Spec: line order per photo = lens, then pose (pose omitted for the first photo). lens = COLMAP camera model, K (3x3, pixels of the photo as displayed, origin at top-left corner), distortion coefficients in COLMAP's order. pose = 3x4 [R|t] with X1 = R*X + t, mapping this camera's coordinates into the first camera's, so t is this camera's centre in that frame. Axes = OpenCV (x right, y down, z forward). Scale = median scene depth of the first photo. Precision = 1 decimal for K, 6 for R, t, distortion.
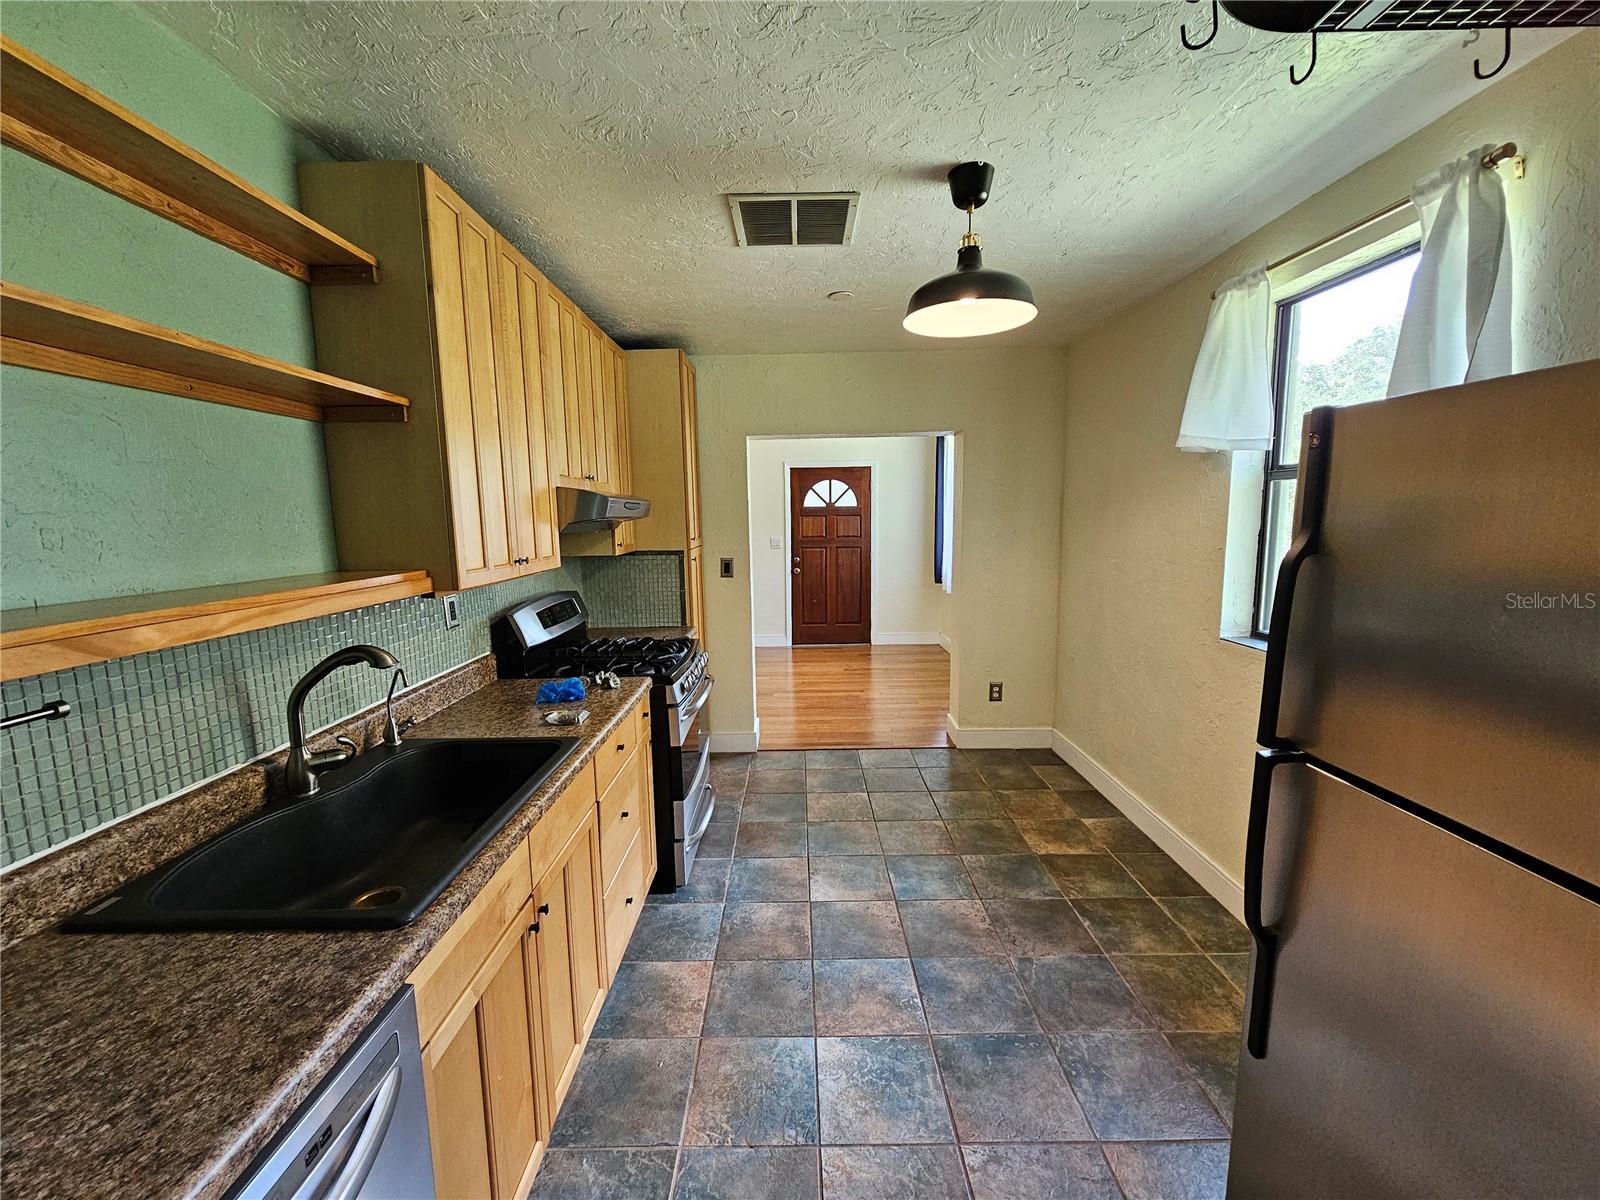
lens RADIAL K [[657.0, 0, 795.0], [0, 657.0, 608.5], [0, 0, 1]] dist [-0.002113, 0.001215]
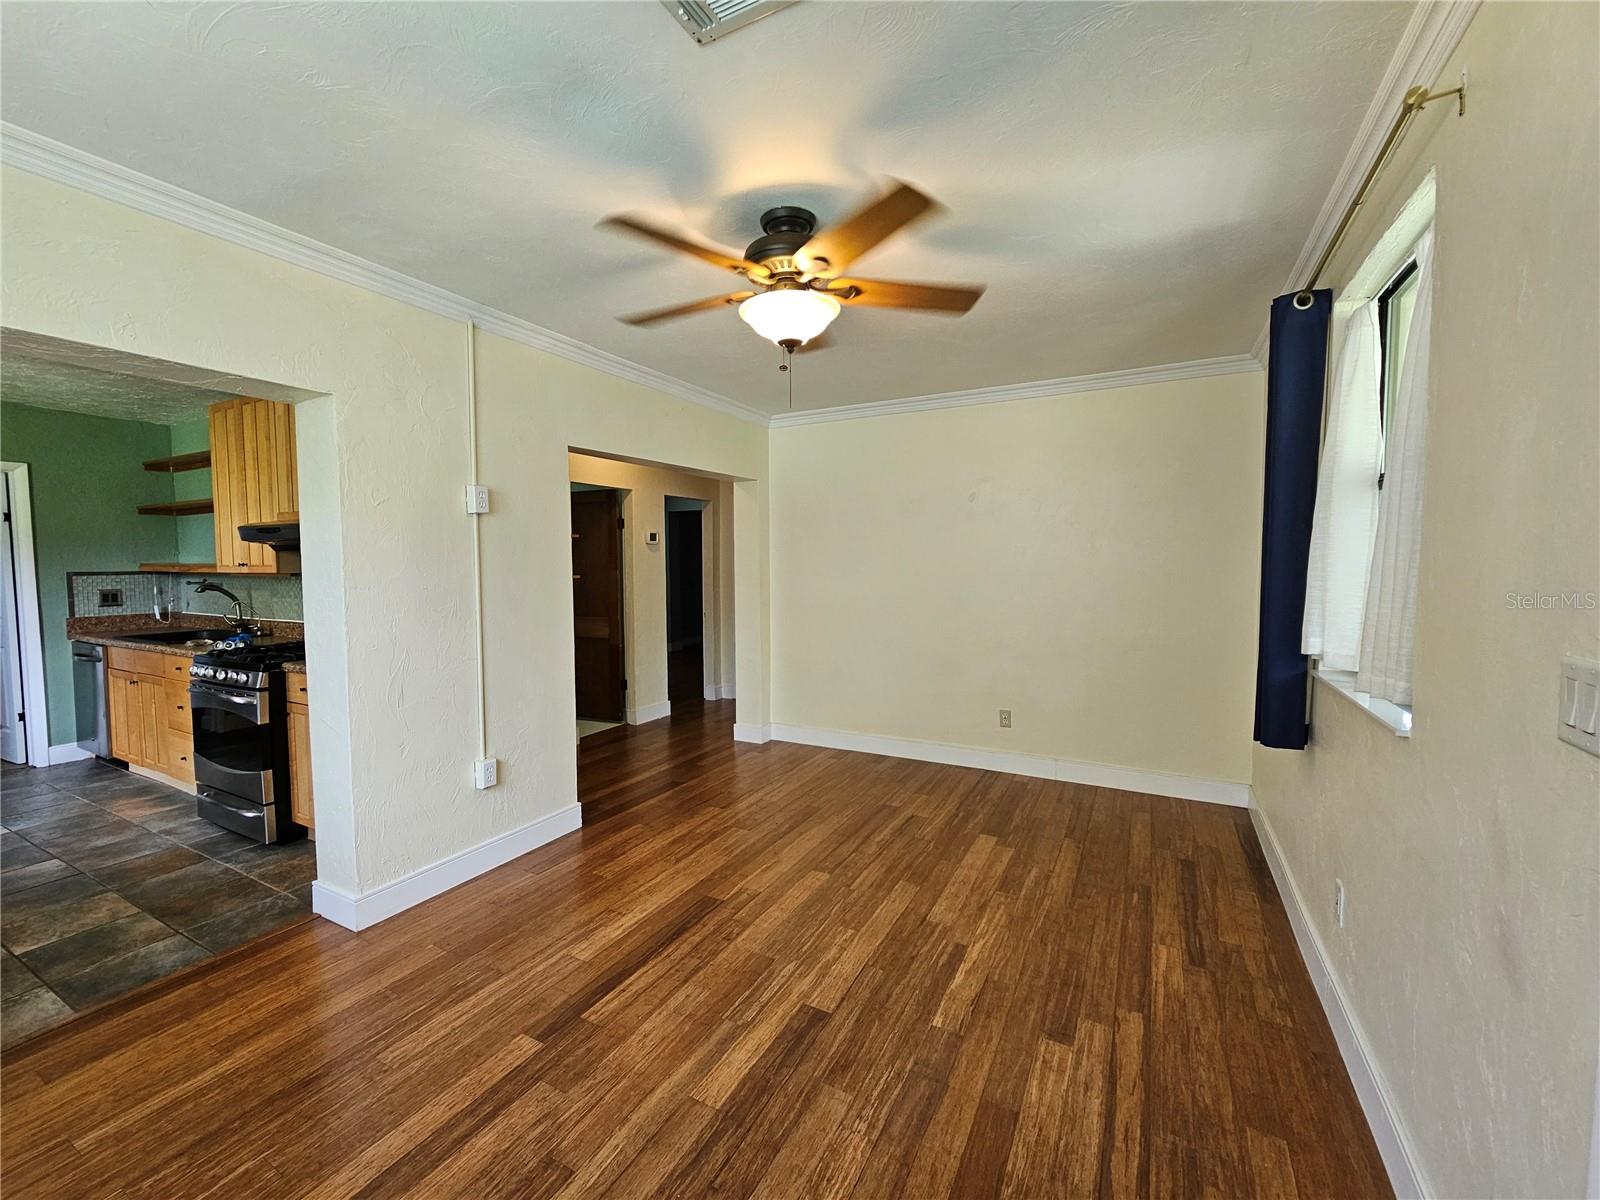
lens RADIAL K [[657.0, 0, 793.4], [0, 657.0, 598.6], [0, 0, 1]] dist [-0.002113, 0.001215]
pose [[-0.477068, 0.070861, -0.876005, 0.253152], [-0.112920, 0.983541, 0.141055, -0.216347], [0.871582, 0.166211, -0.461215, 1.679556]]
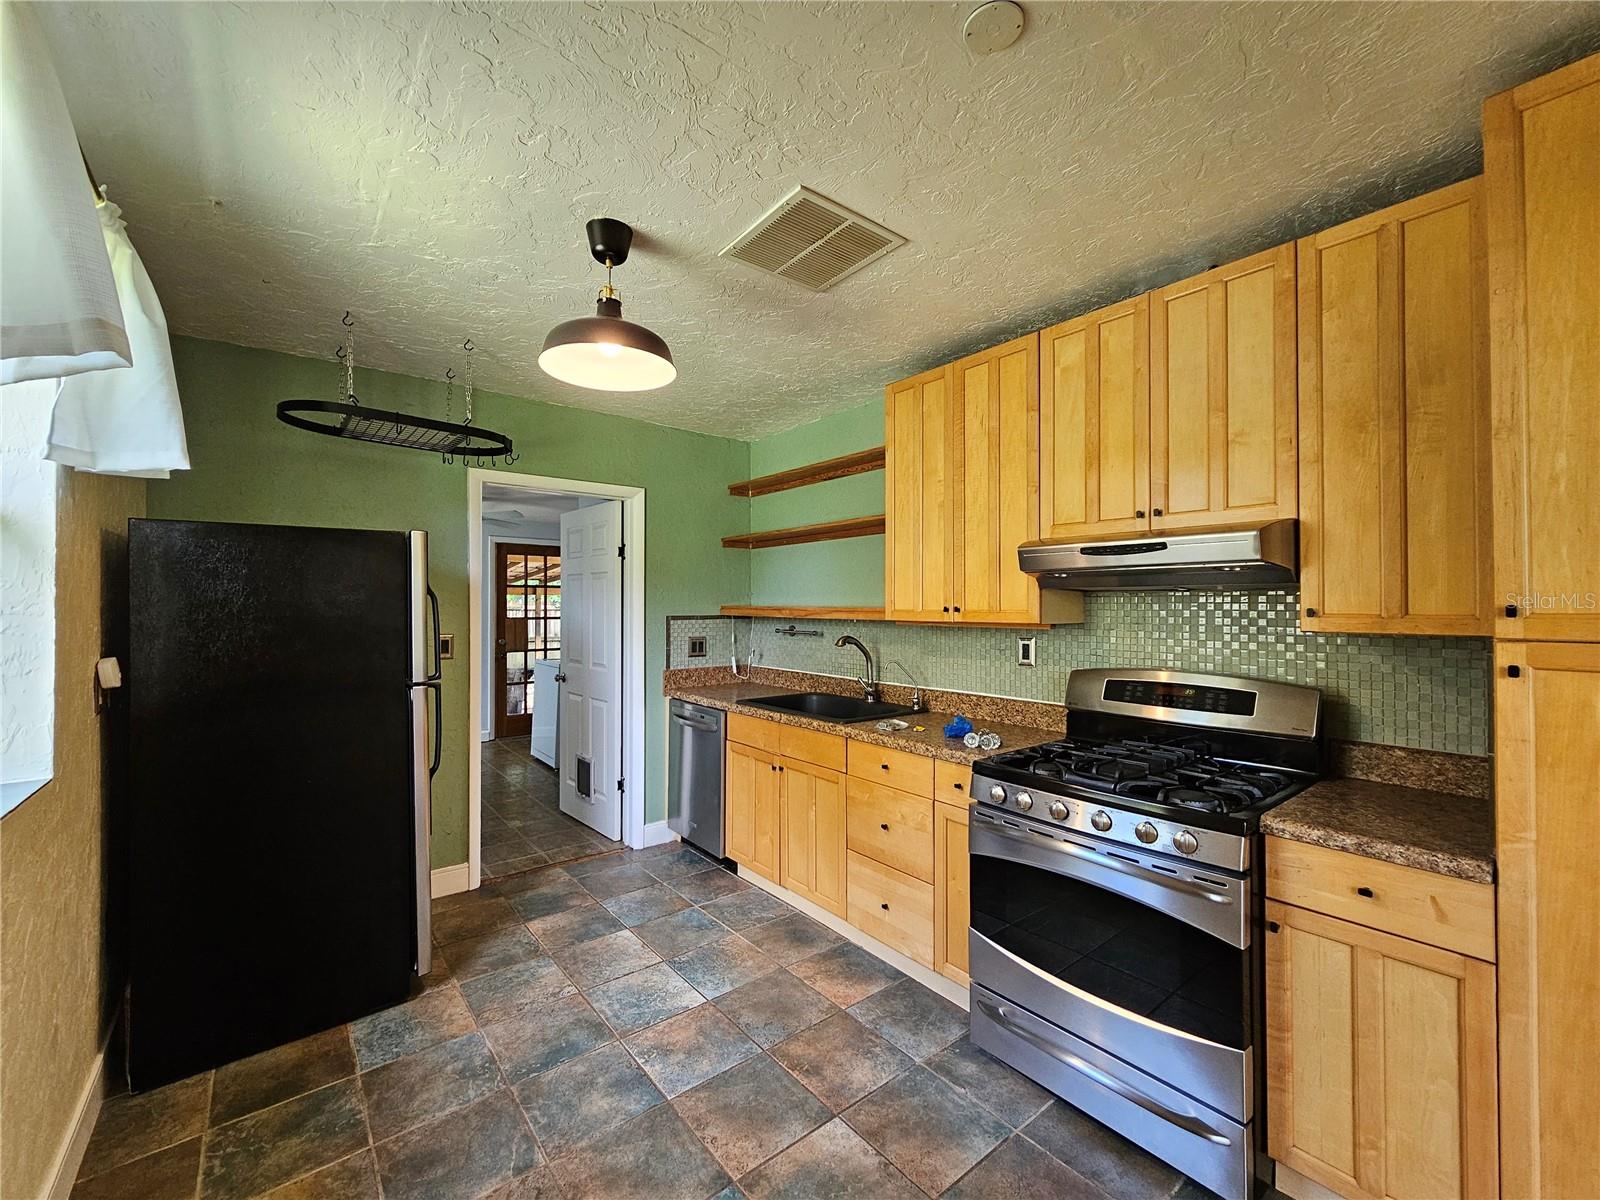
lens RADIAL K [[657.0, 0, 793.2], [0, 657.0, 601.1], [0, 0, 1]] dist [-0.002113, 0.001215]
pose [[-0.782786, 0.016489, -0.622072, 0.305867], [-0.074361, 0.990008, 0.119813, -0.109422], [0.617832, 0.140045, -0.773738, 0.908779]]
